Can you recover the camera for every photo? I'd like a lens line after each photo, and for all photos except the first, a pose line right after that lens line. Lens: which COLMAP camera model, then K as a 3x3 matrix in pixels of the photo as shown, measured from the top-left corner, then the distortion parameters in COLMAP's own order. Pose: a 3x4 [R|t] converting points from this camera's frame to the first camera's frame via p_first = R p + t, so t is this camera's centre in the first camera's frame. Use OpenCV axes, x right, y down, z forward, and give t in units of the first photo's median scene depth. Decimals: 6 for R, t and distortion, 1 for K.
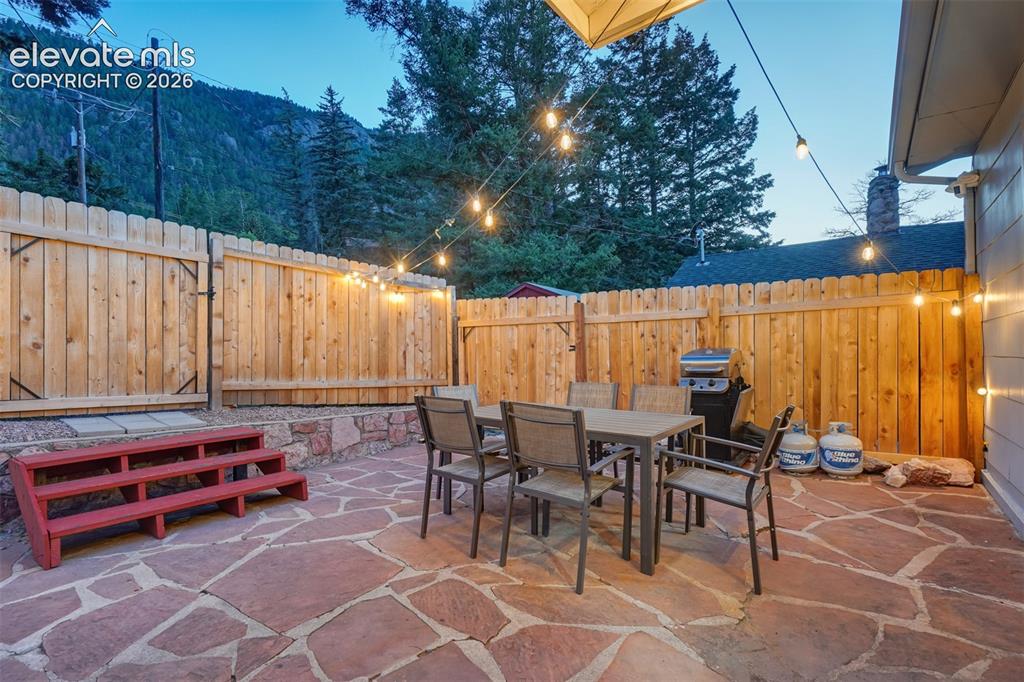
lens RADIAL K [[488.3, 0, 509.3], [0, 488.3, 357.6], [0, 0, 1]] dist [-0.002554, -0.000144]
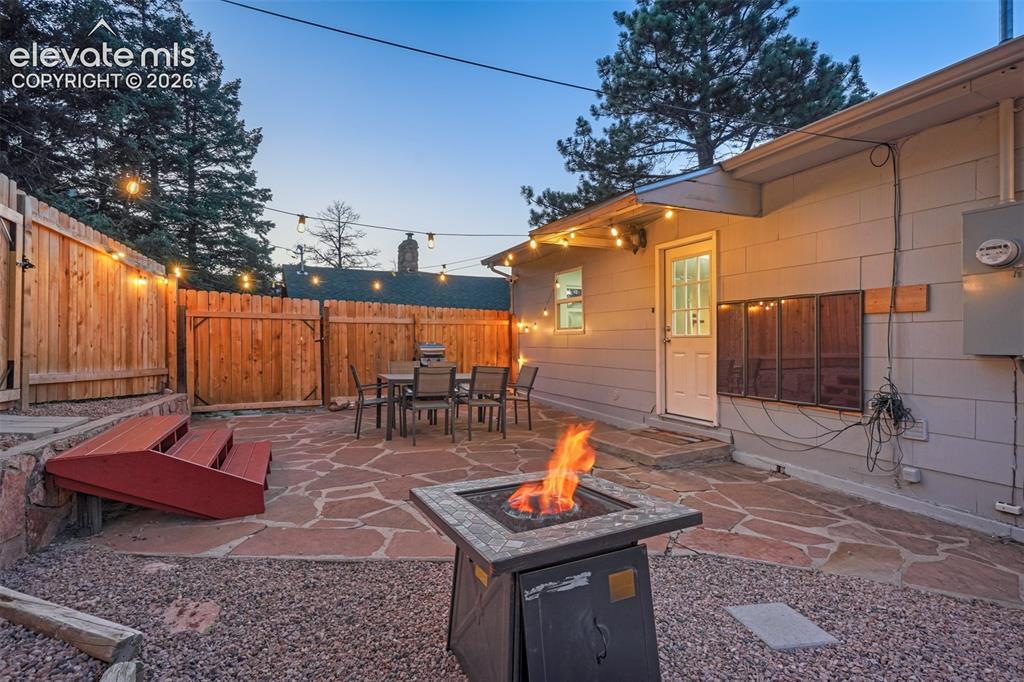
lens RADIAL K [[466.4, 0, 512.0], [0, 466.4, 341.0], [0, 0, 1]] dist [0.001394, 0.000570]
pose [[0.454384, 0.016556, 0.890652, -0.771596], [-0.002323, 0.999846, -0.017401, 0.005168], [-0.890803, 0.005838, 0.454352, -0.054105]]
